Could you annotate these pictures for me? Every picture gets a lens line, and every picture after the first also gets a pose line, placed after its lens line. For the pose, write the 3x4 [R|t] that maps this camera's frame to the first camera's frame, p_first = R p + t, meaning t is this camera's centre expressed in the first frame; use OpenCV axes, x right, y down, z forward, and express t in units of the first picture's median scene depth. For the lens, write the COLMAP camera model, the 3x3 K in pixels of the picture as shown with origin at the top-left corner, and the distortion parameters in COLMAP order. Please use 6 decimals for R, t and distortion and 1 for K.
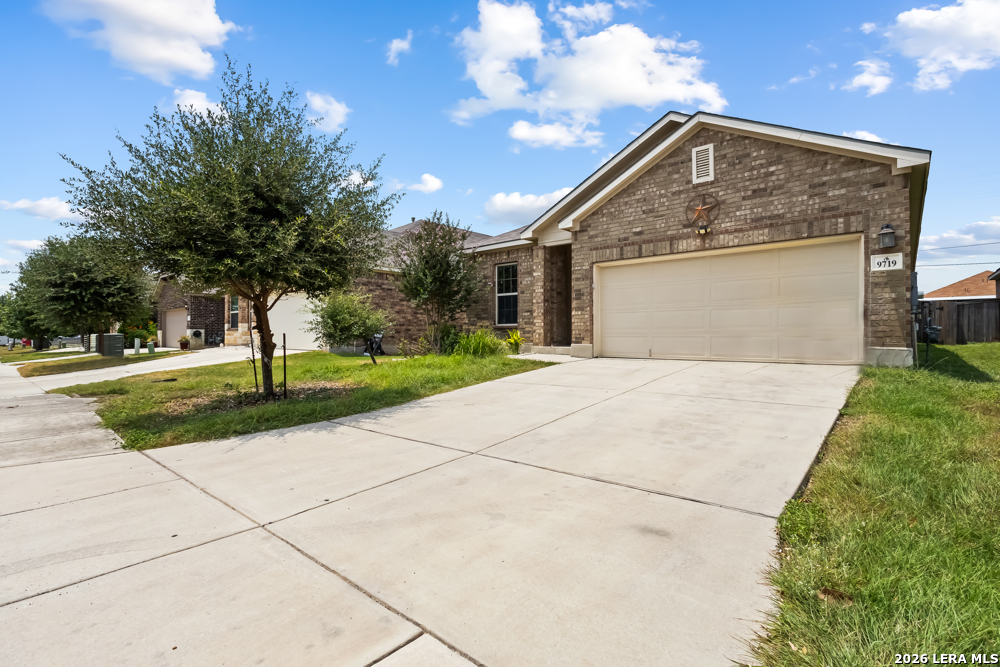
lens RADIAL K [[482.2, 0, 498.4], [0, 482.2, 330.1], [0, 0, 1]] dist [-0.004412, 0.000051]
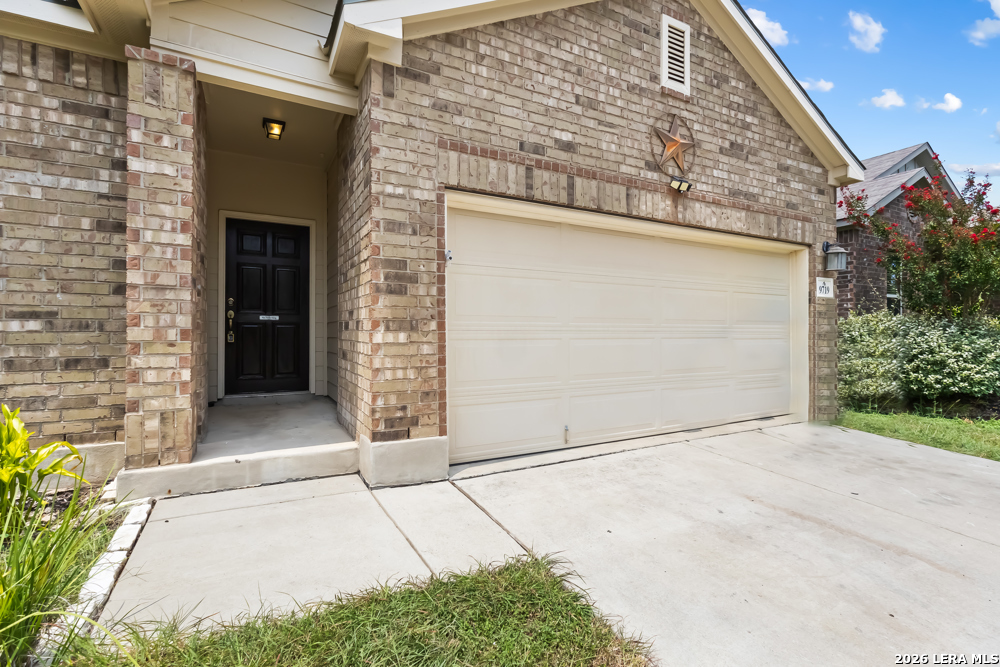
lens RADIAL K [[464.4, 0, 500.6], [0, 464.4, 329.4], [0, 0, 1]] dist [0.003417, 0.000777]
pose [[0.340538, 0.006826, 0.940206, -0.102603], [-0.012444, 0.999919, -0.002753, -0.048003], [-0.940148, -0.010763, 0.340595, 0.984642]]
